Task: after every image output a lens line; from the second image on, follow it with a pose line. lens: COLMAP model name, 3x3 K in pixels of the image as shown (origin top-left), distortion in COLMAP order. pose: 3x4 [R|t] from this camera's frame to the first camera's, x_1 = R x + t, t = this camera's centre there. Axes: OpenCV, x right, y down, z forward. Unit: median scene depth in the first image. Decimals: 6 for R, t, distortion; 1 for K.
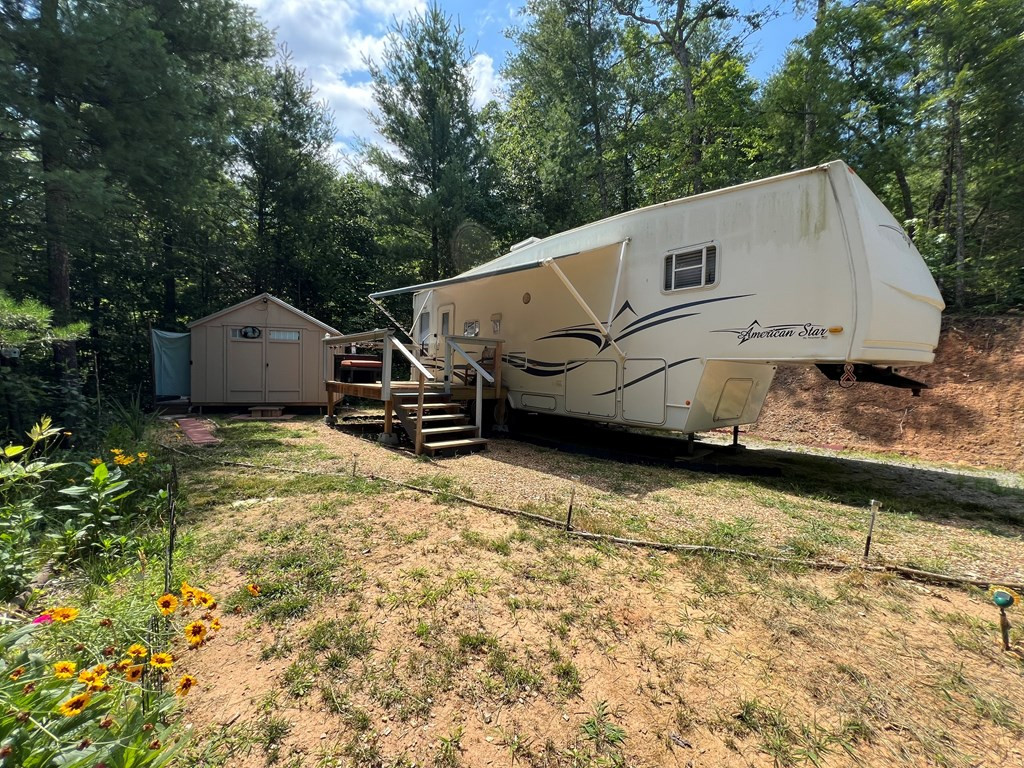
lens RADIAL K [[410.4, 0, 504.0], [0, 410.4, 384.6], [0, 0, 1]] dist [0.013433, -0.000039]
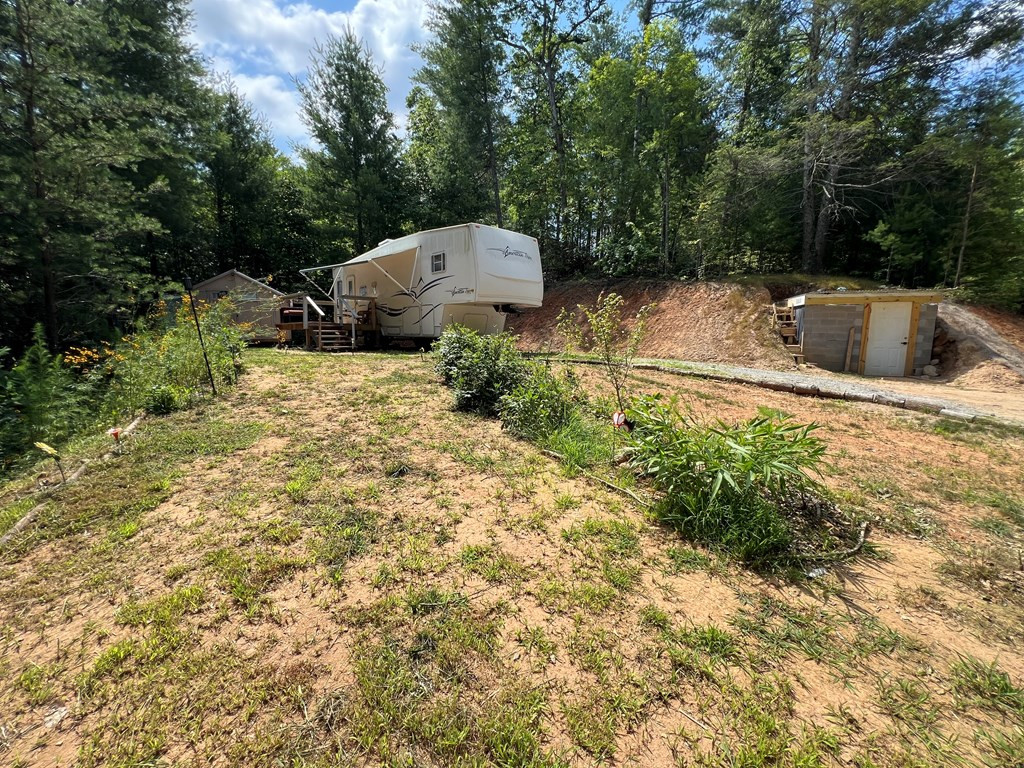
lens RADIAL K [[410.4, 0, 504.0], [0, 410.4, 384.6], [0, 0, 1]] dist [0.013433, -0.000039]
pose [[0.997335, -0.030159, 0.066435, 0.299879], [0.023867, 0.995328, 0.093551, 0.081730], [-0.068946, -0.091716, 0.993395, -0.604213]]
